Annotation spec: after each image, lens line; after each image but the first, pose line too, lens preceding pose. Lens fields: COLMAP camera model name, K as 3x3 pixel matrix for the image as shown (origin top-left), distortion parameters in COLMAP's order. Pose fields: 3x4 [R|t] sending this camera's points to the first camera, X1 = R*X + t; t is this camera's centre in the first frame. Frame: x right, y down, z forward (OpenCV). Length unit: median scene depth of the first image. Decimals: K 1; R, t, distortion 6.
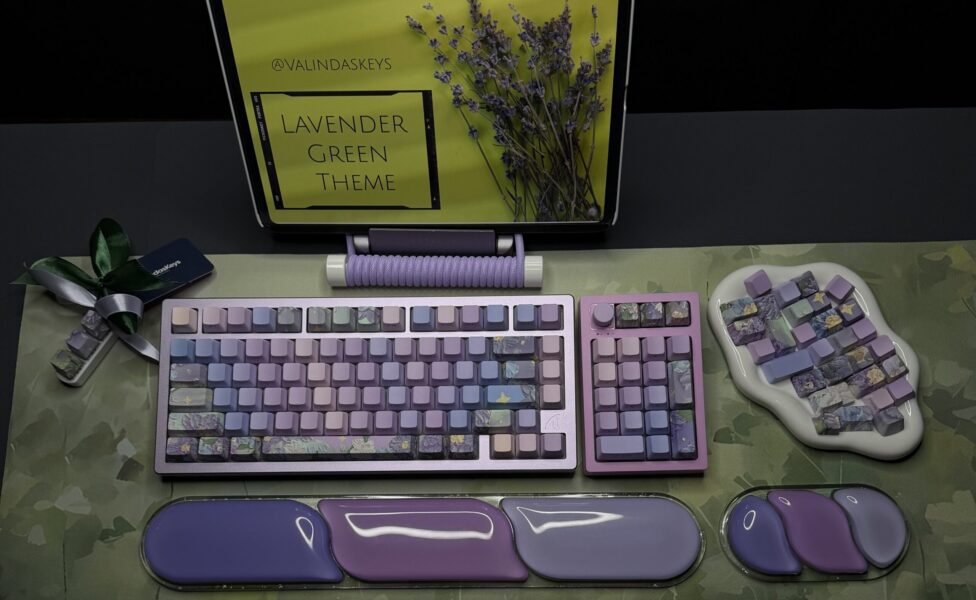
lens RADIAL K [[915.8, 0, 485.9], [0, 915.8, 441.4], [0, 0, 1]] dist [0.189383, -0.458870]
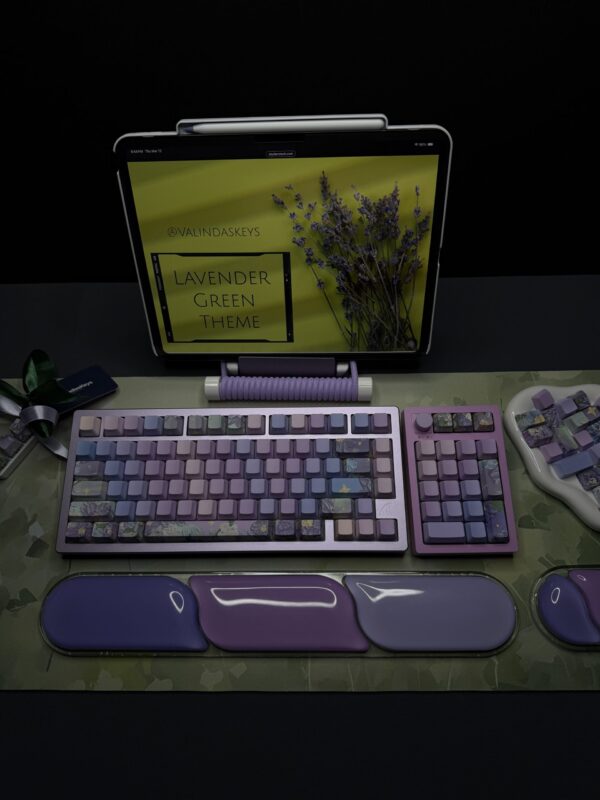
lens RADIAL K [[563.0, 0, 301.6], [0, 563.0, 401.9], [0, 0, 1]] dist [0.166996, -0.396115]
pose [[0.999989, 0.003490, -0.003040, -0.036098], [-0.003985, 0.983317, -0.181856, -0.023729], [0.002355, 0.181866, 0.983320, 0.237981]]
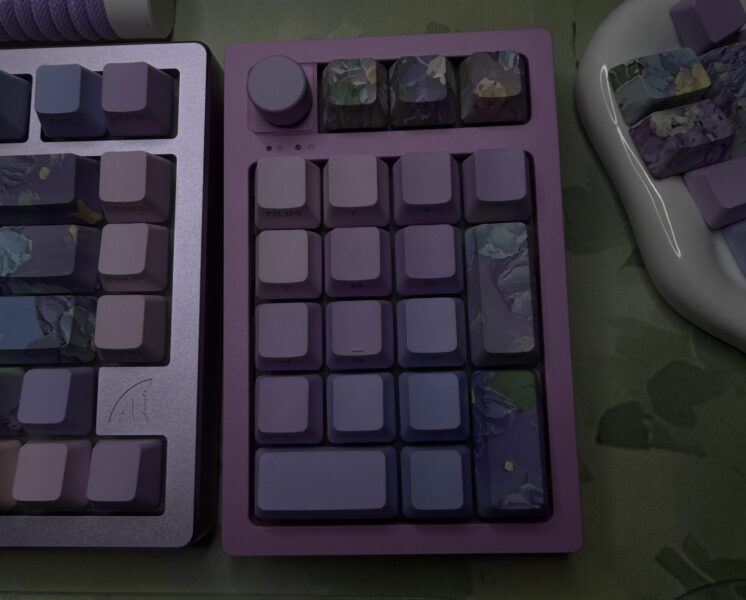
lens RADIAL K [[708.8, 0, 372.7], [0, 708.8, 262.2], [0, 0, 1]] dist [0.001633, -0.004090]
pose [[0.999463, -0.006940, -0.032023, 0.170958], [0.007023, 0.999972, 0.002479, -0.073450], [0.032005, -0.002703, 0.999484, 0.732544]]
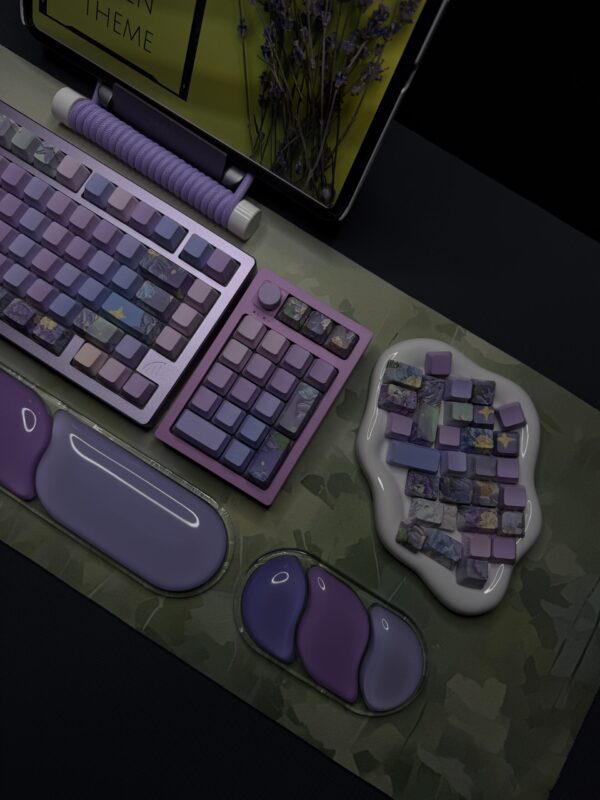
lens RADIAL K [[569.2, 0, 301.3], [0, 569.2, 394.2], [0, 0, 1]] dist [0.138065, -0.301060]
pose [[0.840131, 0.541955, -0.021567, 0.216185], [-0.541043, 0.840185, 0.036910, -0.095343], [0.038124, -0.019341, 0.999086, 0.451008]]
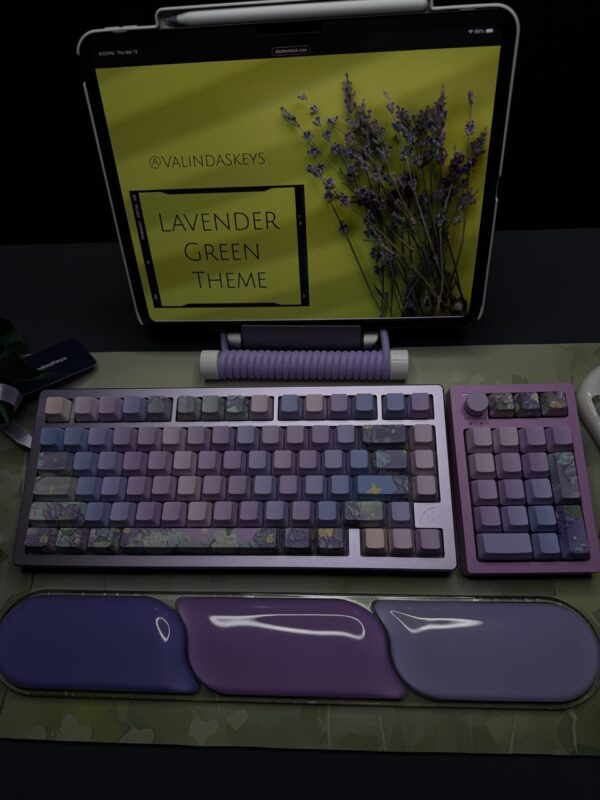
lens RADIAL K [[565.2, 0, 298.9], [0, 565.2, 404.8], [0, 0, 1]] dist [0.150204, -0.360876]
pose [[0.998858, 0.003724, -0.047640, -0.030866], [-0.012082, 0.984248, -0.176382, -0.028089], [0.046232, 0.176756, 0.983168, 0.398578]]
